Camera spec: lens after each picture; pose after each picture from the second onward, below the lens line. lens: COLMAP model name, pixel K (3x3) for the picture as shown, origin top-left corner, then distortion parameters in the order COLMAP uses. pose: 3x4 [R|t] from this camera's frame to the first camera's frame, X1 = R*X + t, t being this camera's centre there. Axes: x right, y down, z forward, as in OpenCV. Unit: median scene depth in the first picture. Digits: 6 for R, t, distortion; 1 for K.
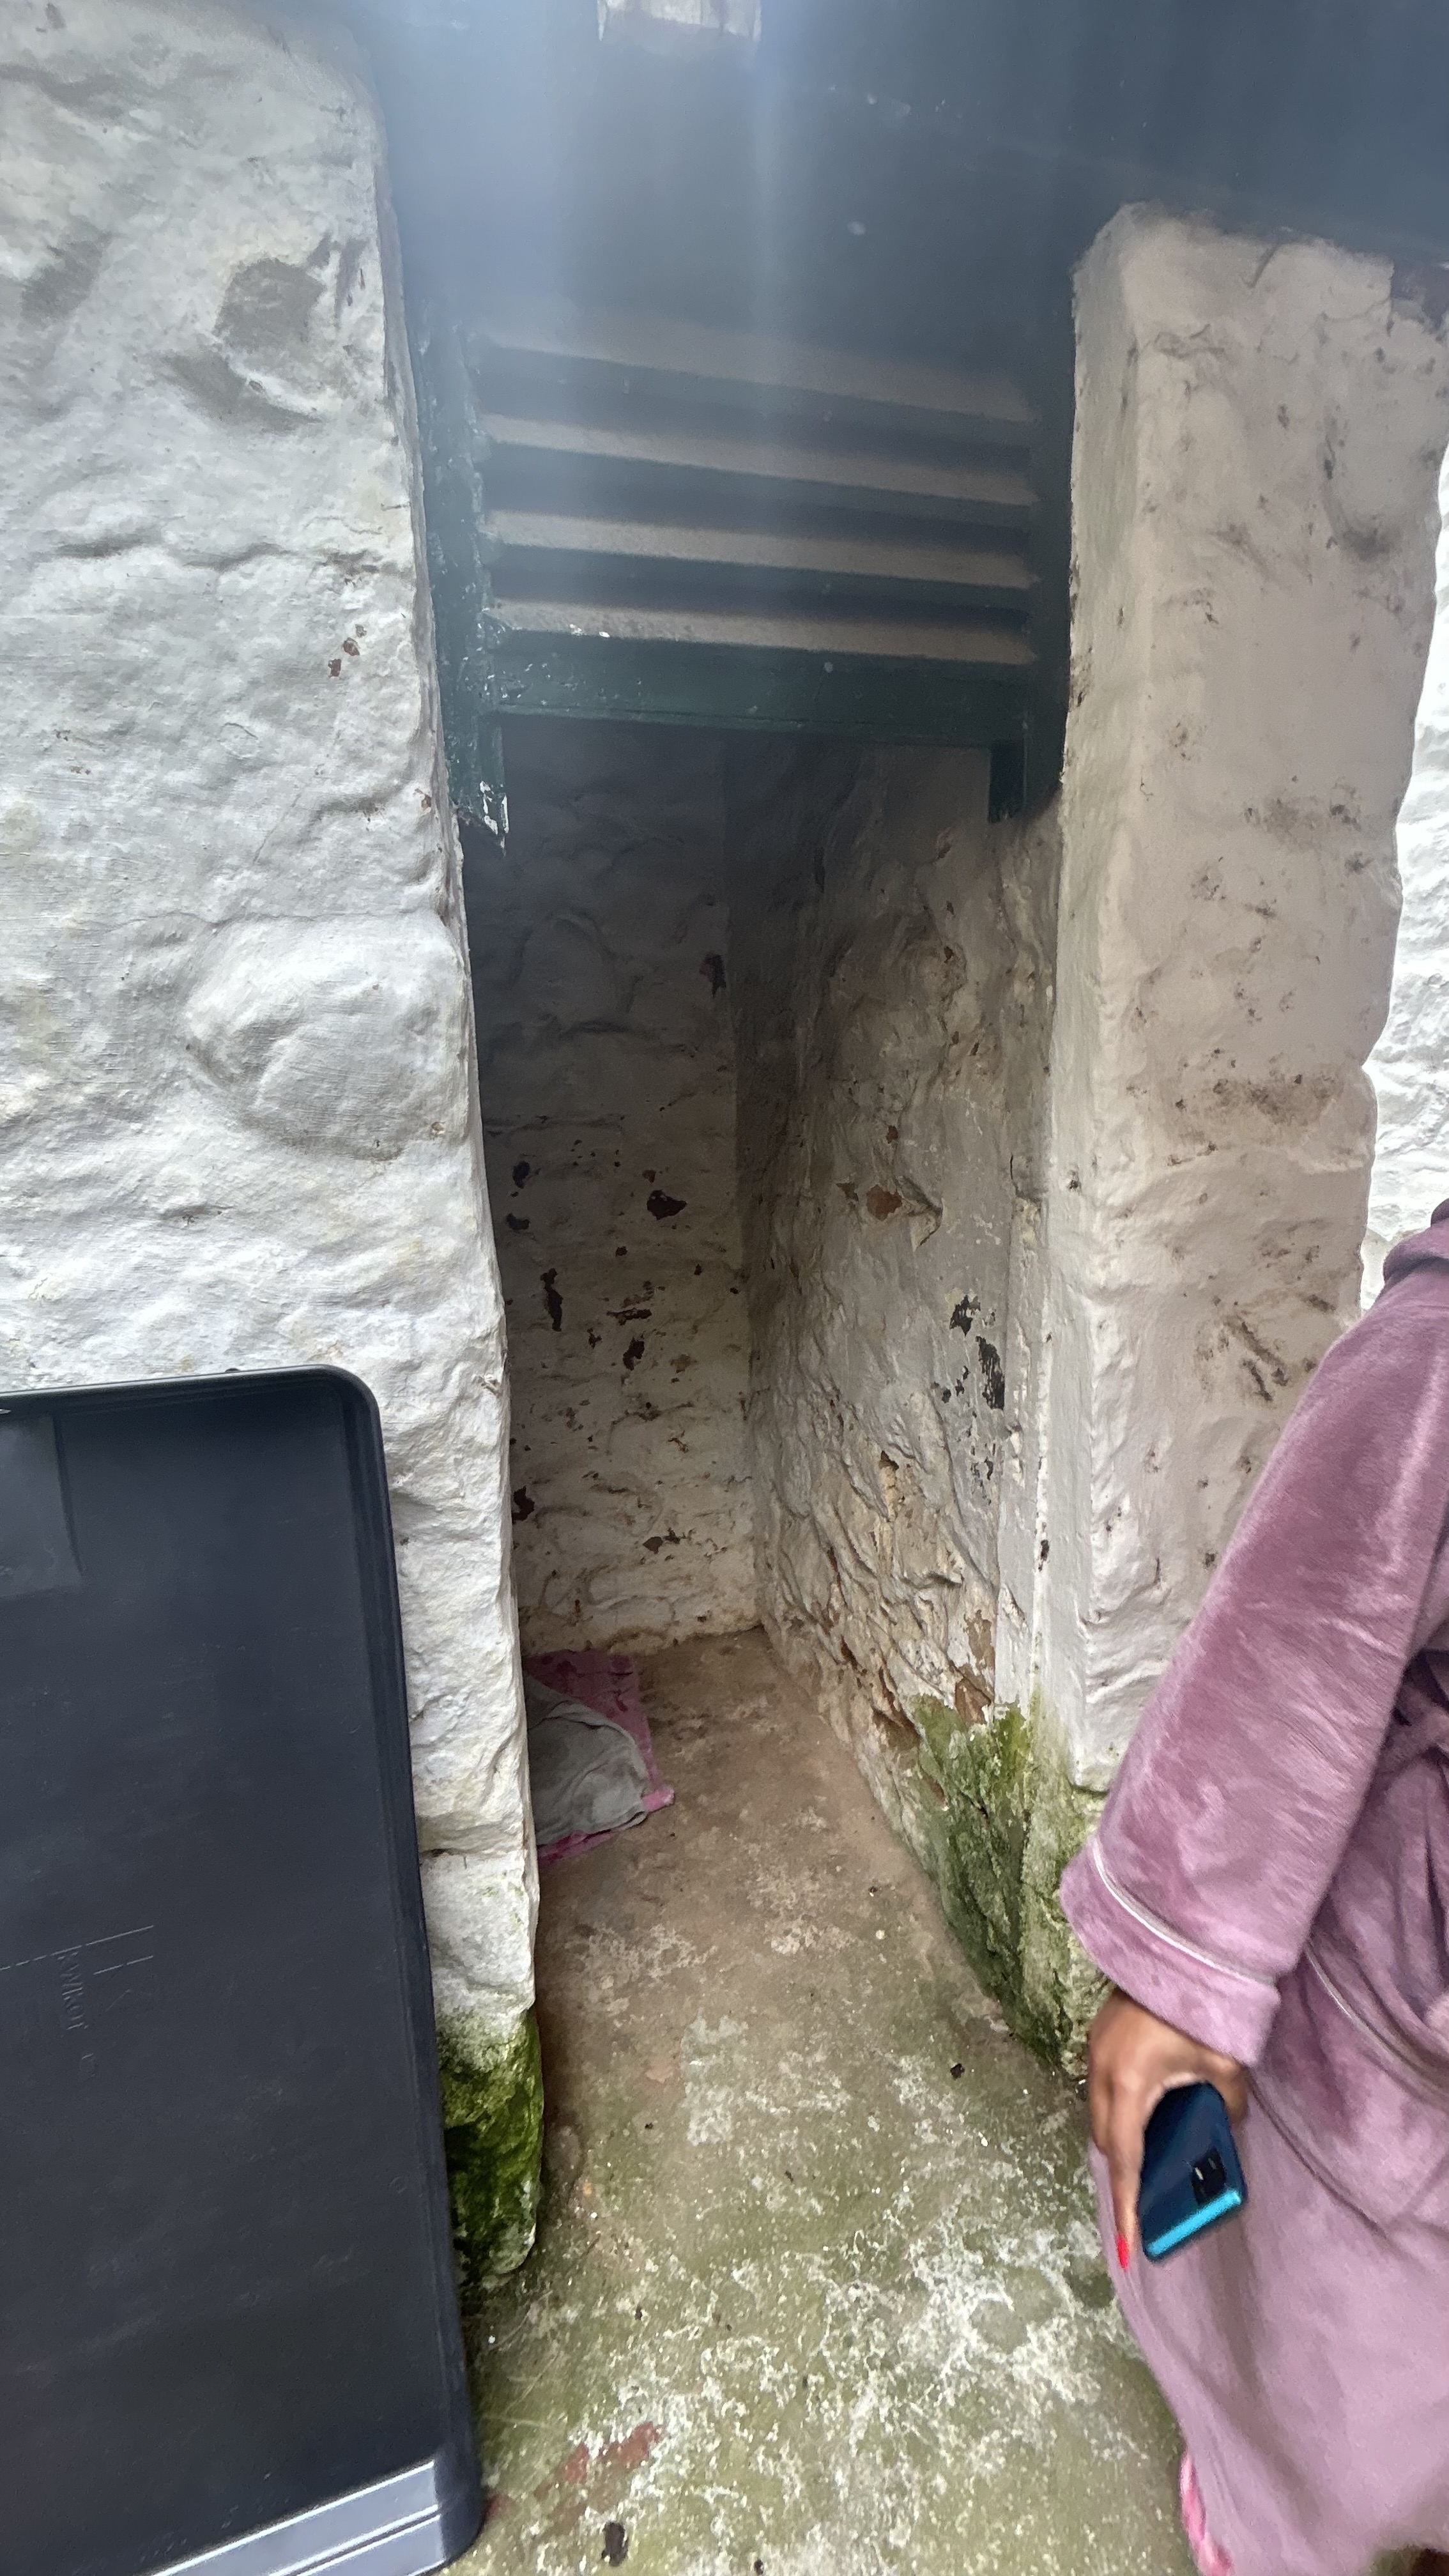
lens RADIAL K [[1043.1, 0, 726.5], [0, 1043.1, 1288.1], [0, 0, 1]] dist [0.003631, -0.000942]
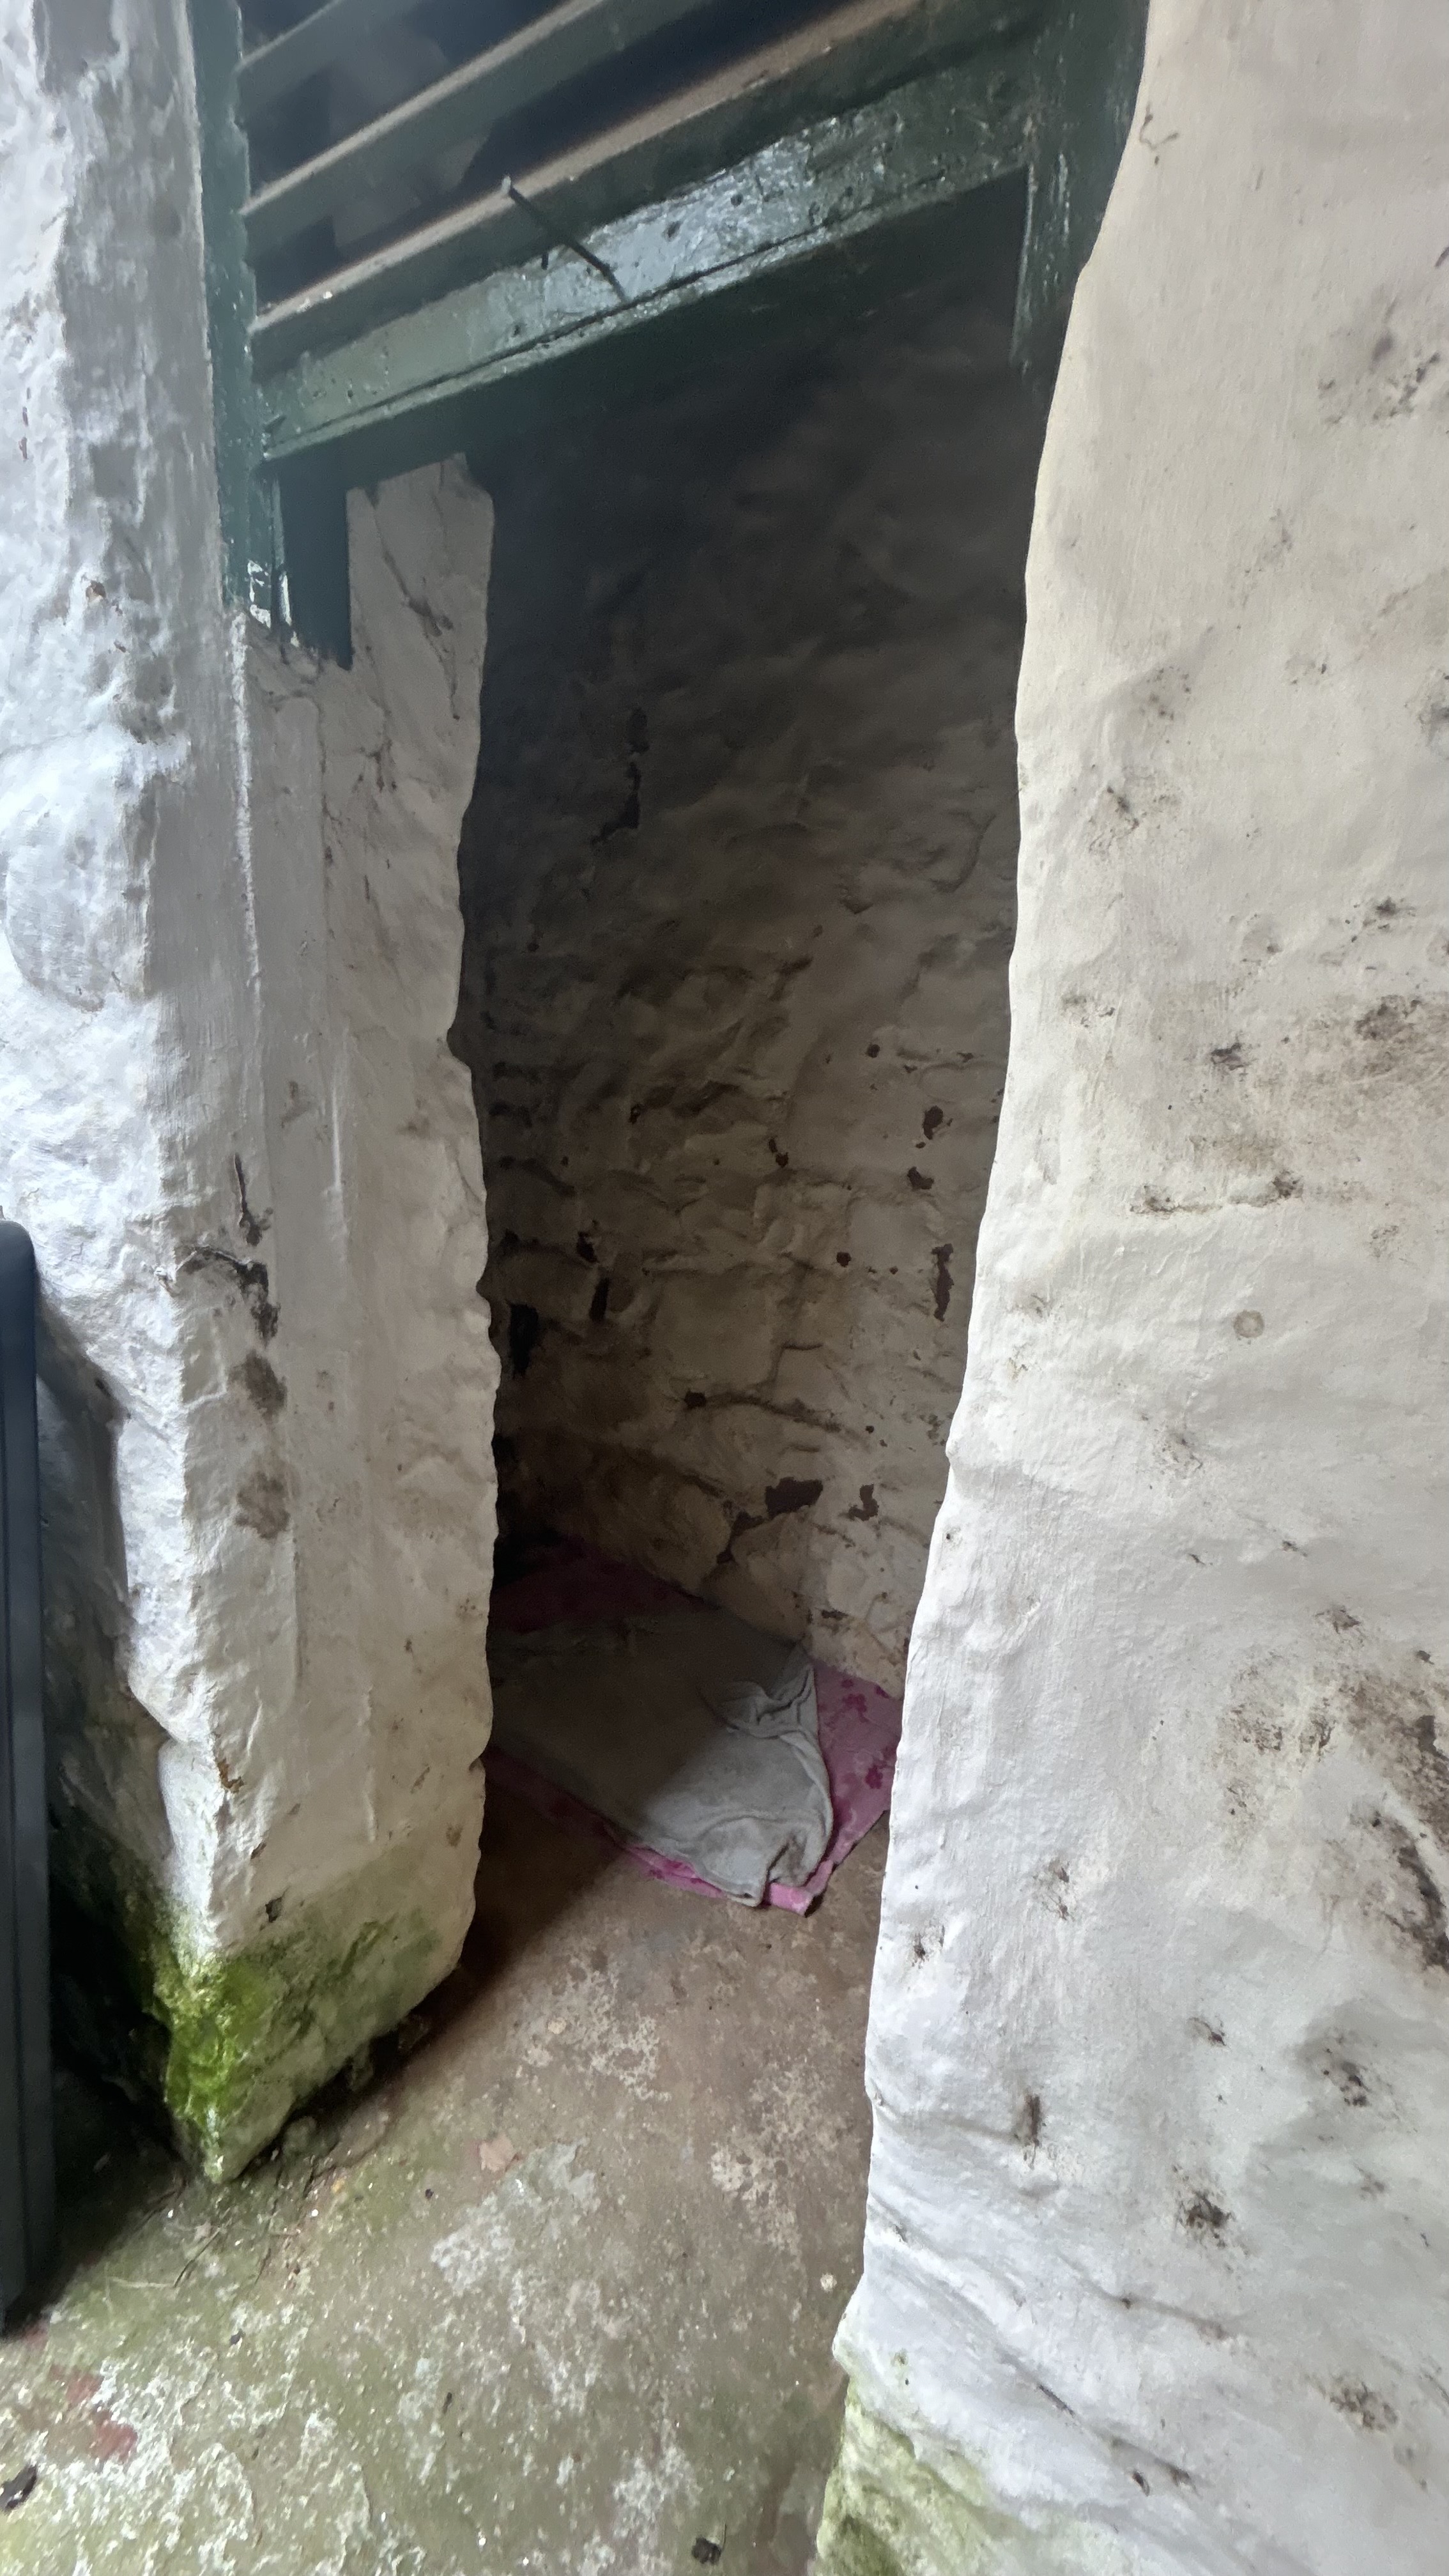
lens RADIAL K [[1043.1, 0, 727.7], [0, 1043.1, 1287.8], [0, 0, 1]] dist [0.003631, -0.000942]
pose [[0.640829, 0.251391, -0.725356, 0.616740], [-0.224350, 0.964941, 0.136220, -0.109701], [0.734170, 0.075440, 0.674762, 0.638896]]
